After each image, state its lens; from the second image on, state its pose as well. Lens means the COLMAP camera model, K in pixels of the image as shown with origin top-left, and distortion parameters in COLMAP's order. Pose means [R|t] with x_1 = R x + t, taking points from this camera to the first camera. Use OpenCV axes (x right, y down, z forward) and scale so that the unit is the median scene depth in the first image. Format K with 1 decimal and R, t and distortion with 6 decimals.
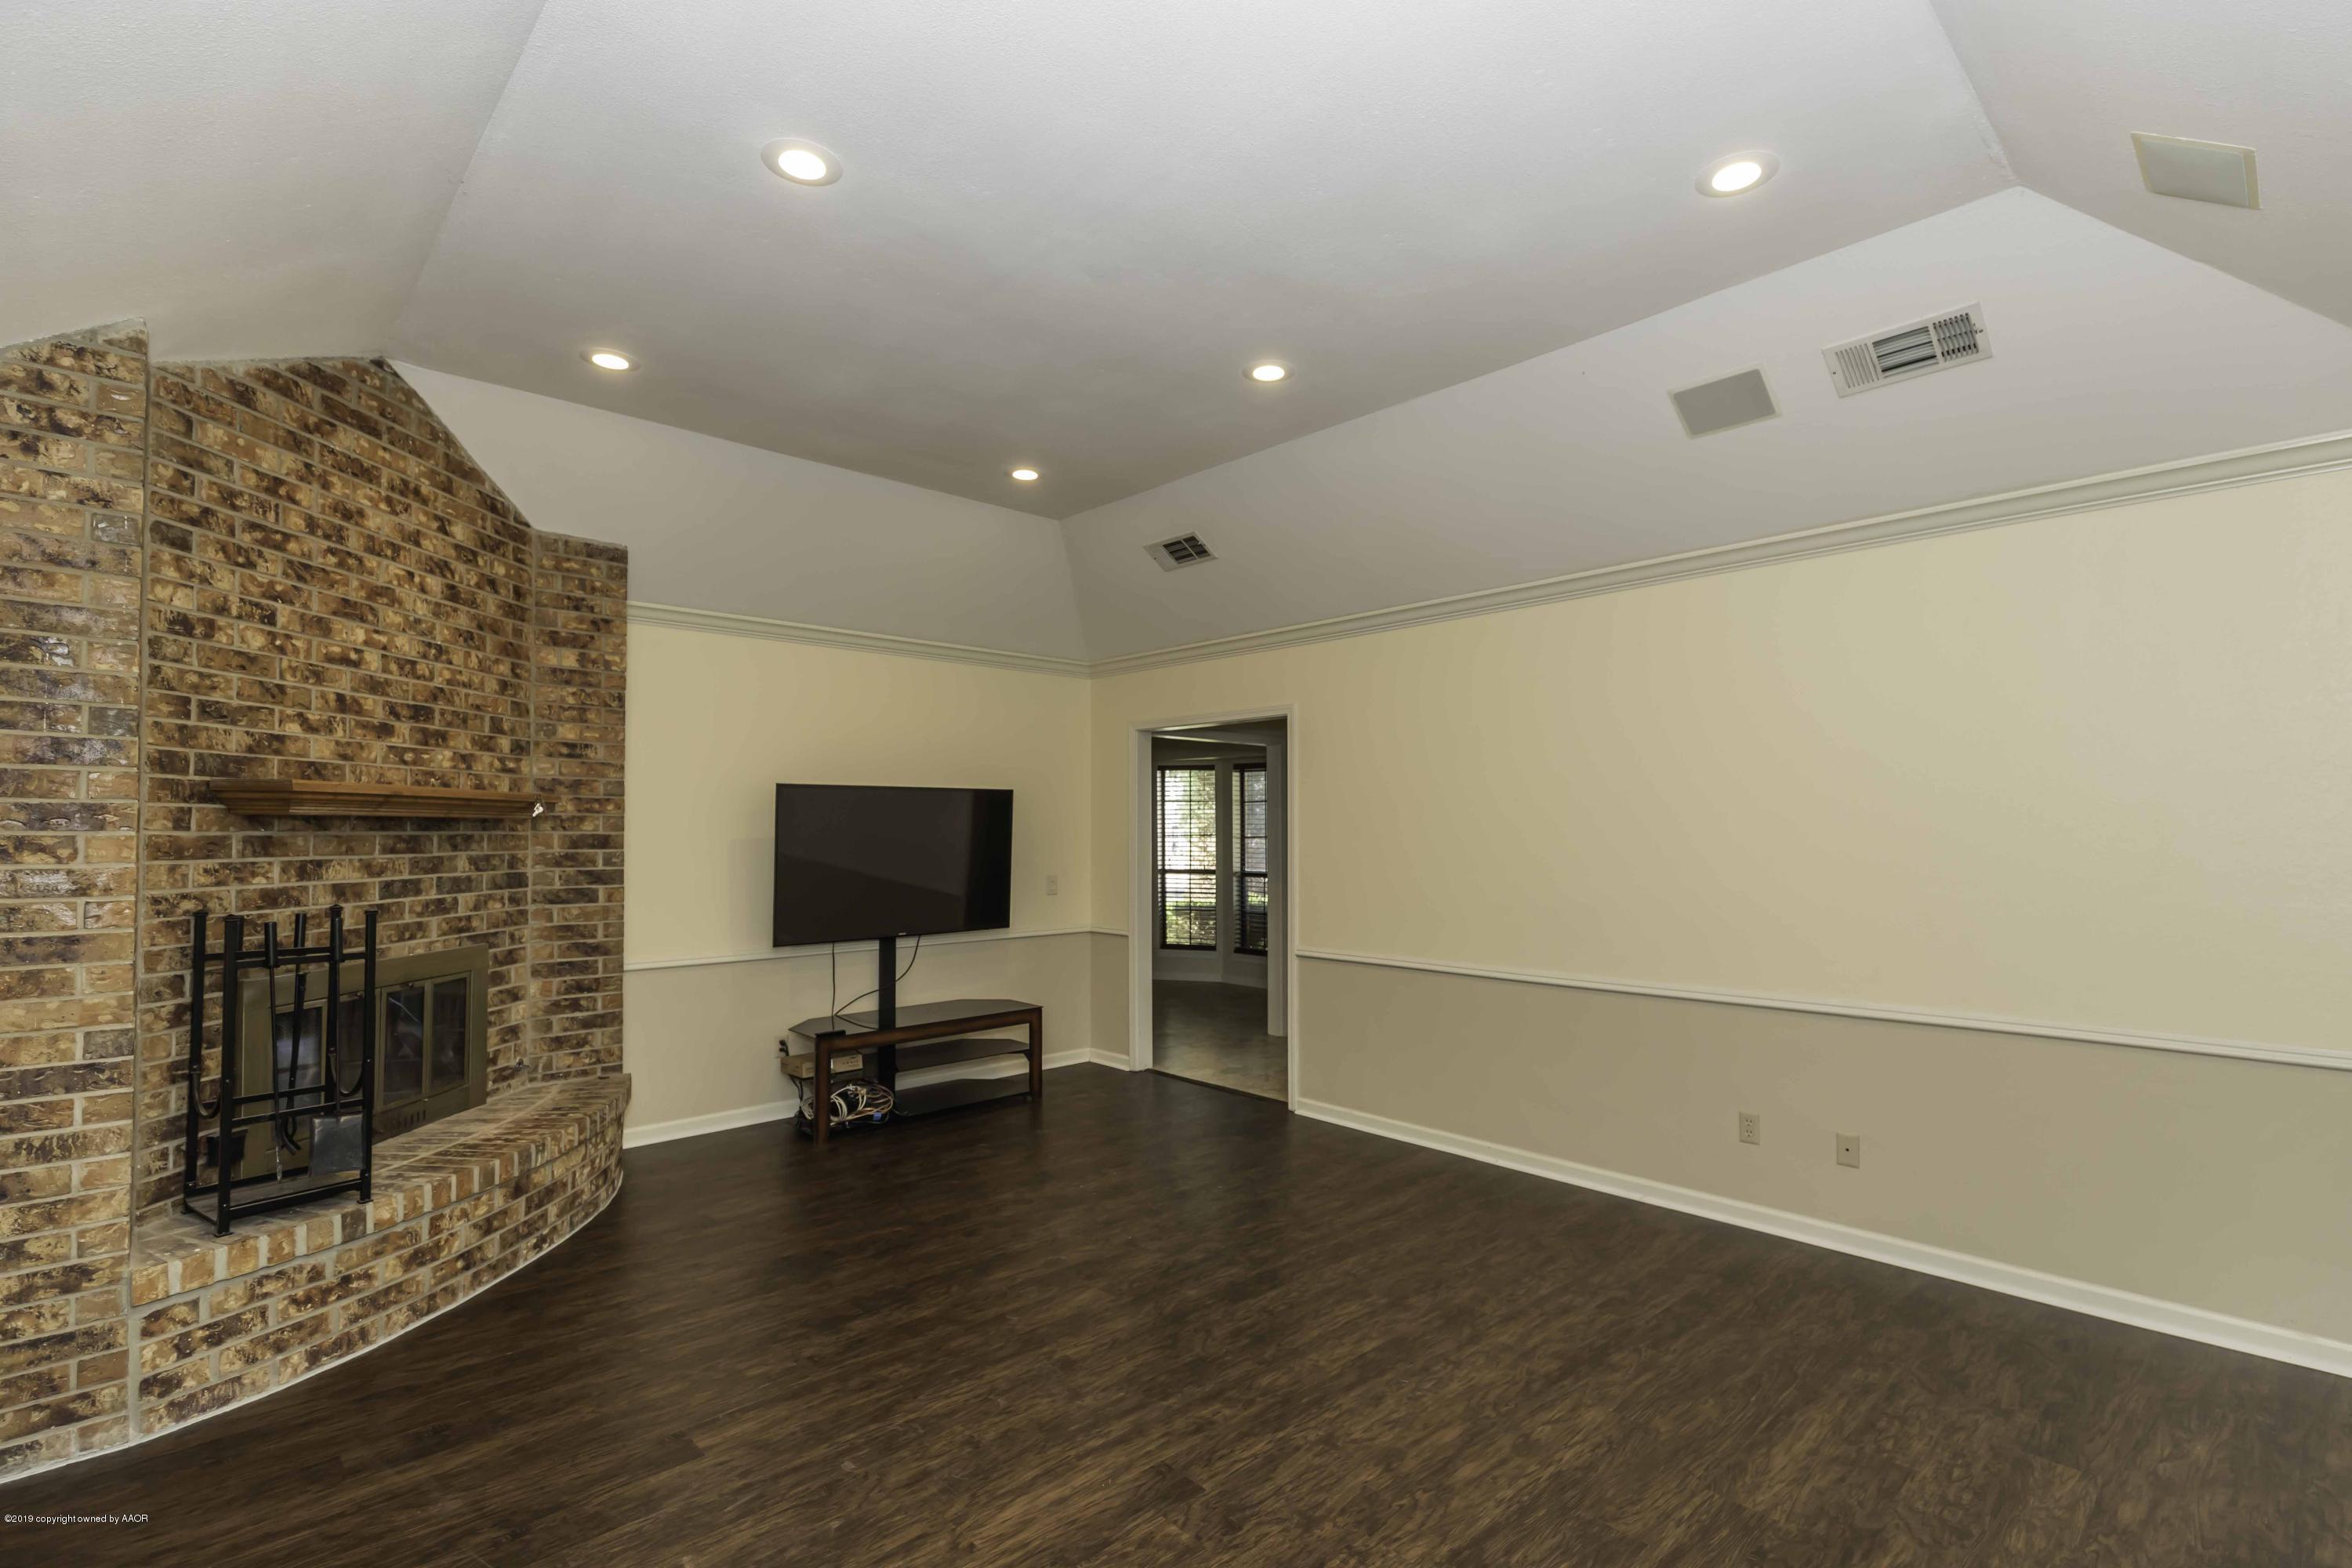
lens RADIAL K [[1082.1, 0, 1176.3], [0, 1082.1, 812.5], [0, 0, 1]] dist [0.004983, 0.000322]
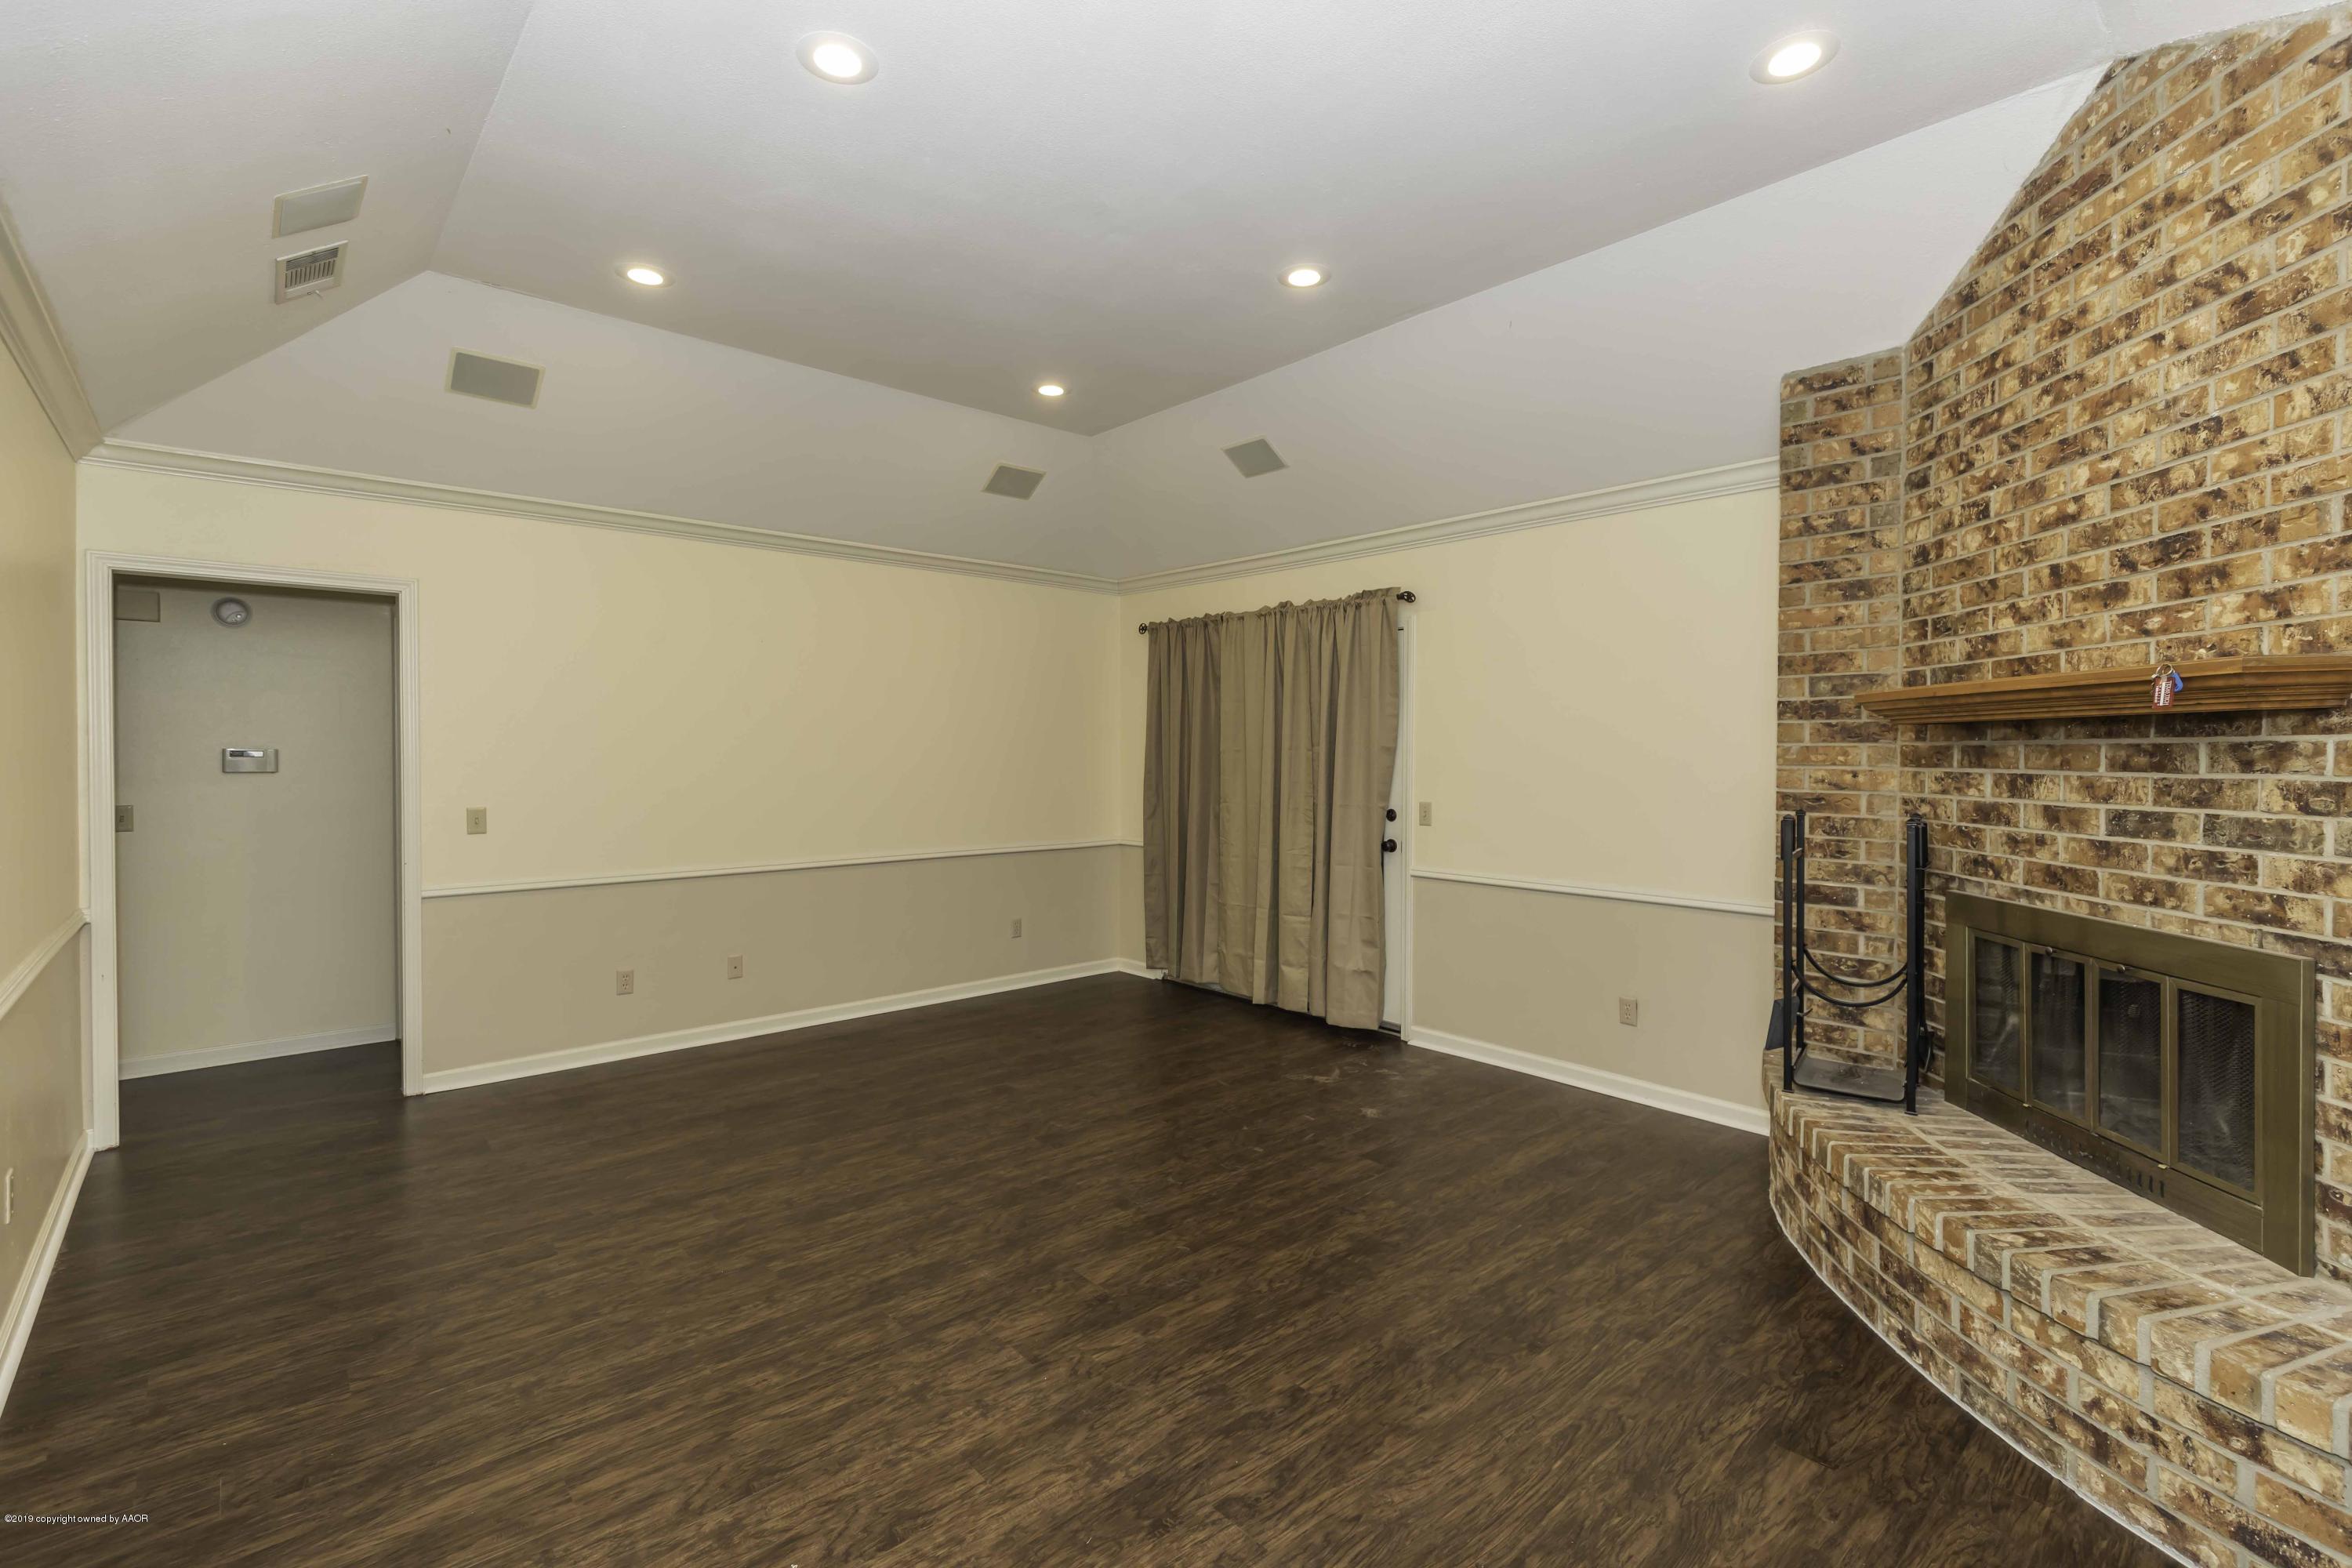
lens RADIAL K [[1031.9, 0, 1213.1], [0, 1031.9, 763.3], [0, 0, 1]] dist [0.008120, -0.001919]
pose [[-0.999794, 0.000979, -0.020270, -0.139974], [0.001126, 0.999973, -0.007263, 0.038168], [0.020263, -0.007284, -0.999768, 1.684044]]
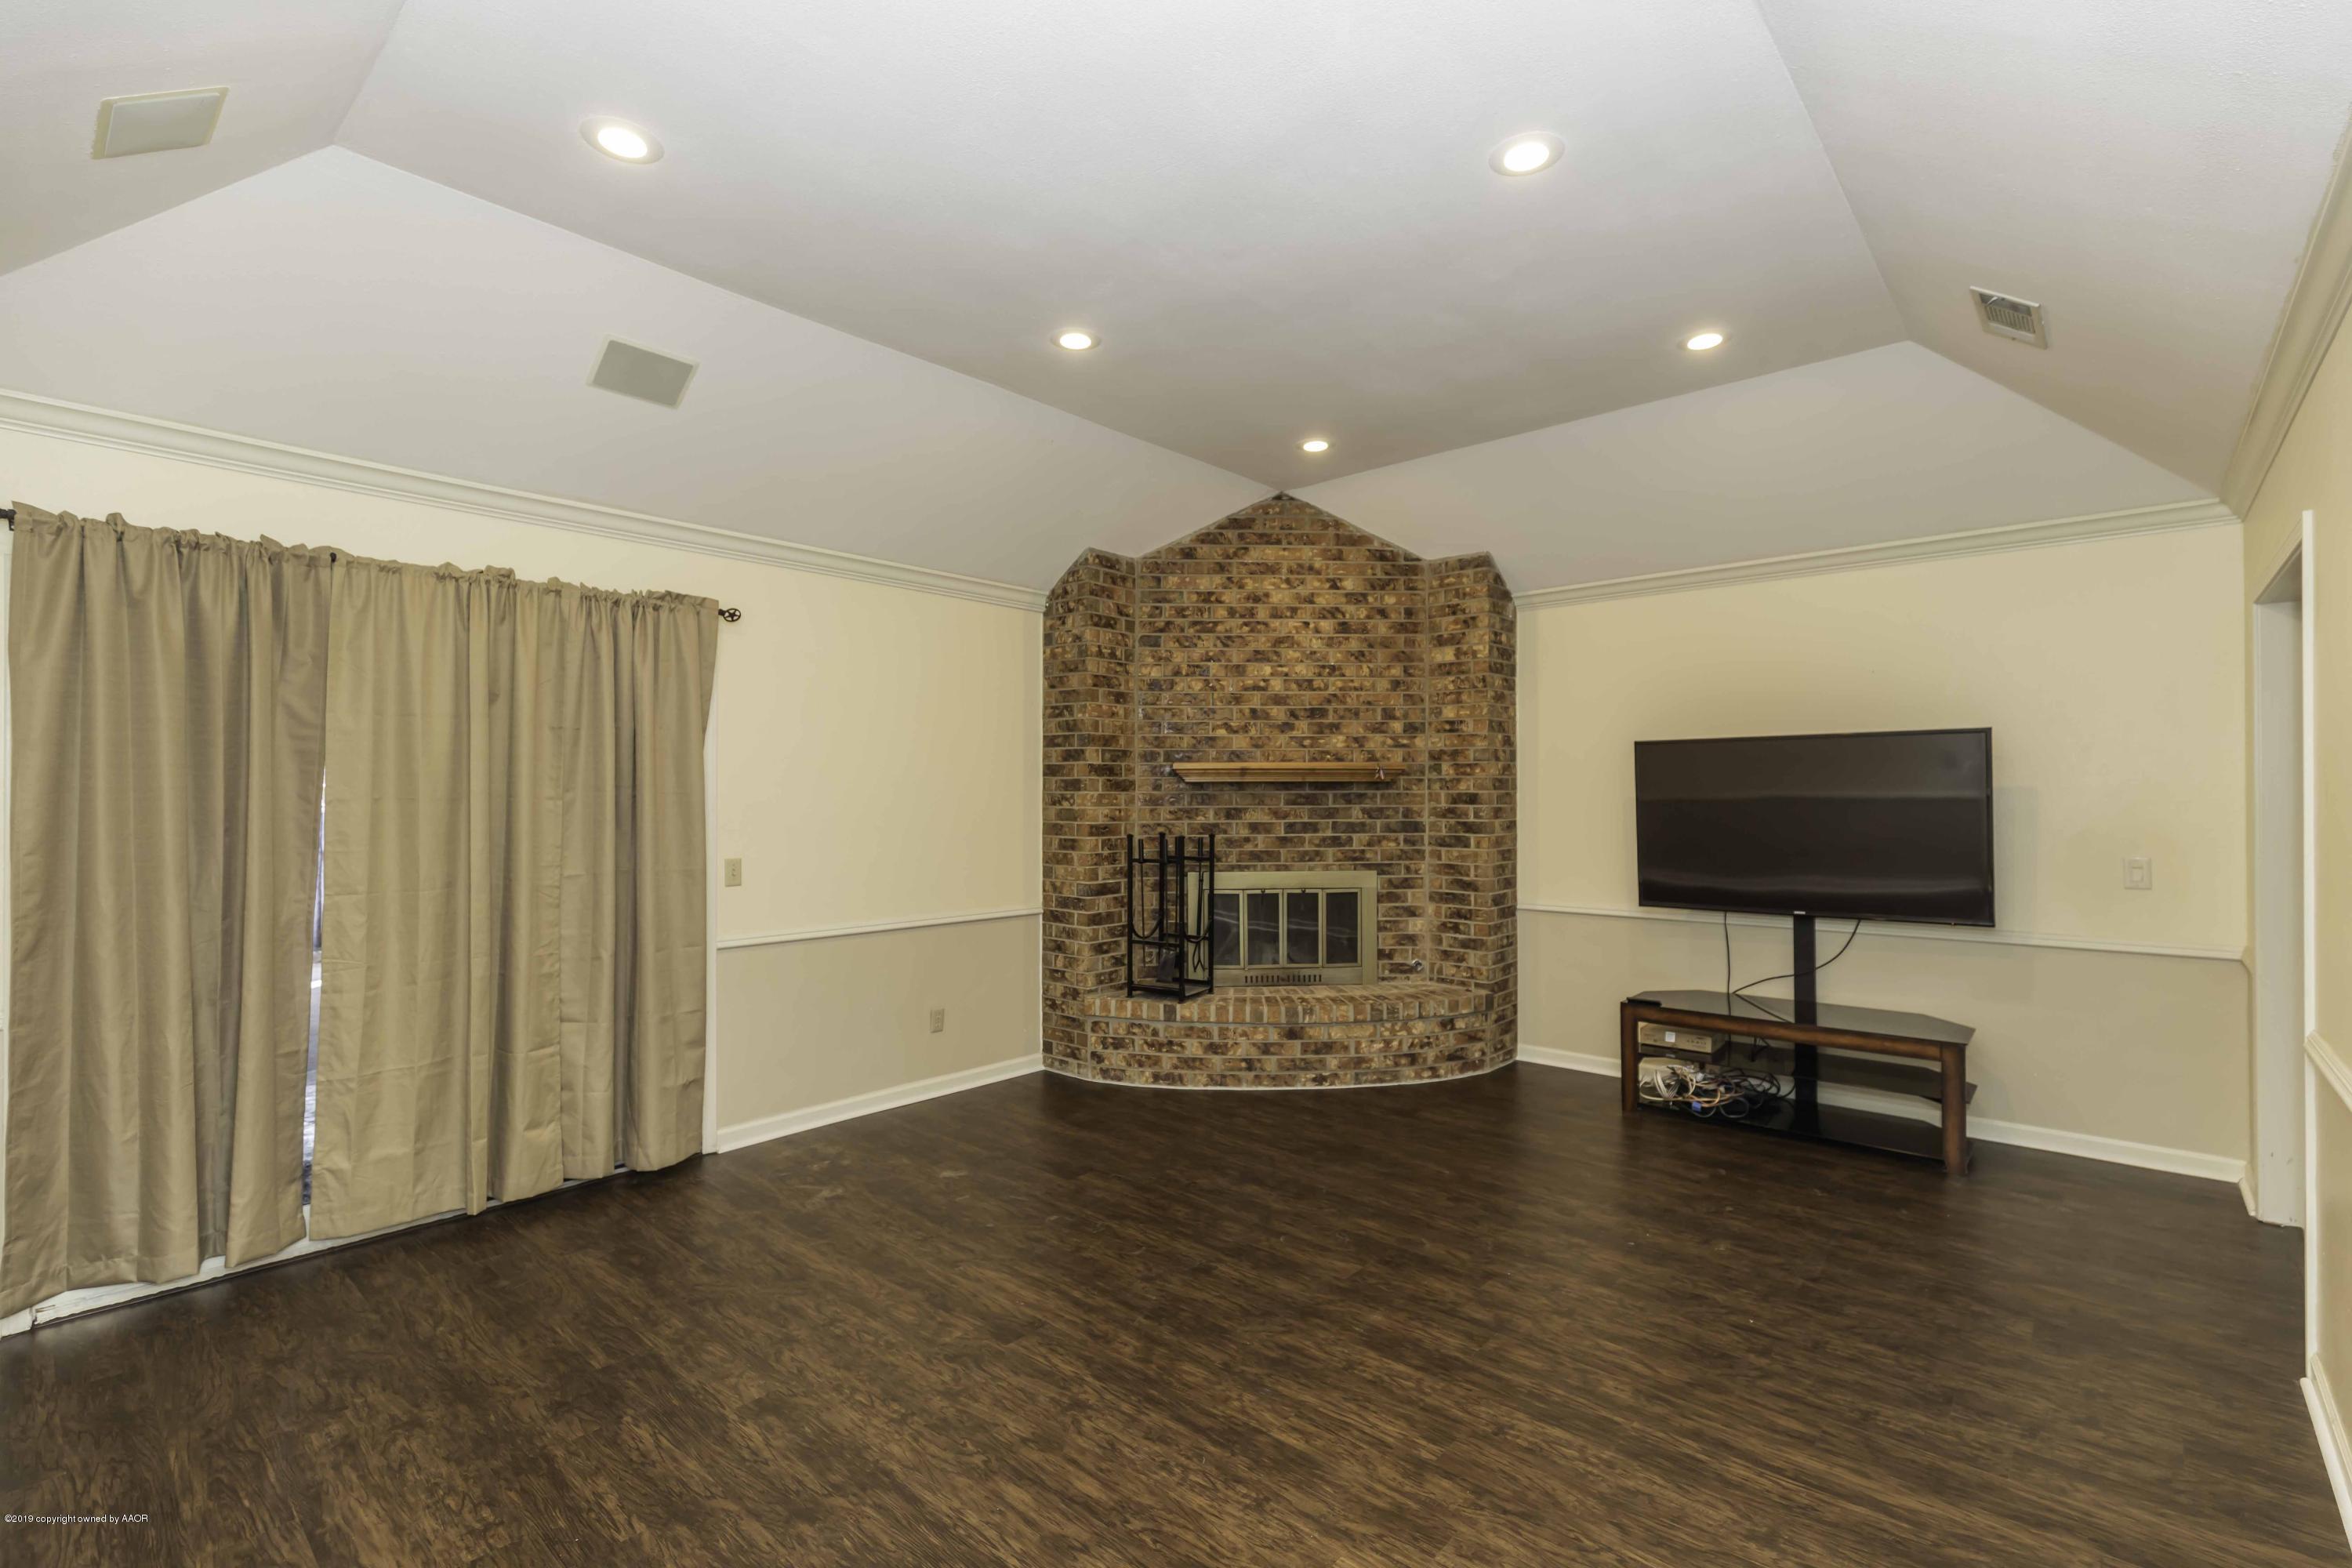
lens RADIAL K [[1031.9, 0, 1182.9], [0, 1031.9, 784.5], [0, 0, 1]] dist [0.008120, -0.001919]
pose [[0.104333, -0.007339, -0.994515, 0.764287], [0.020782, 0.999771, -0.005198, 0.012839], [0.994325, -0.020126, 0.104461, 0.703306]]
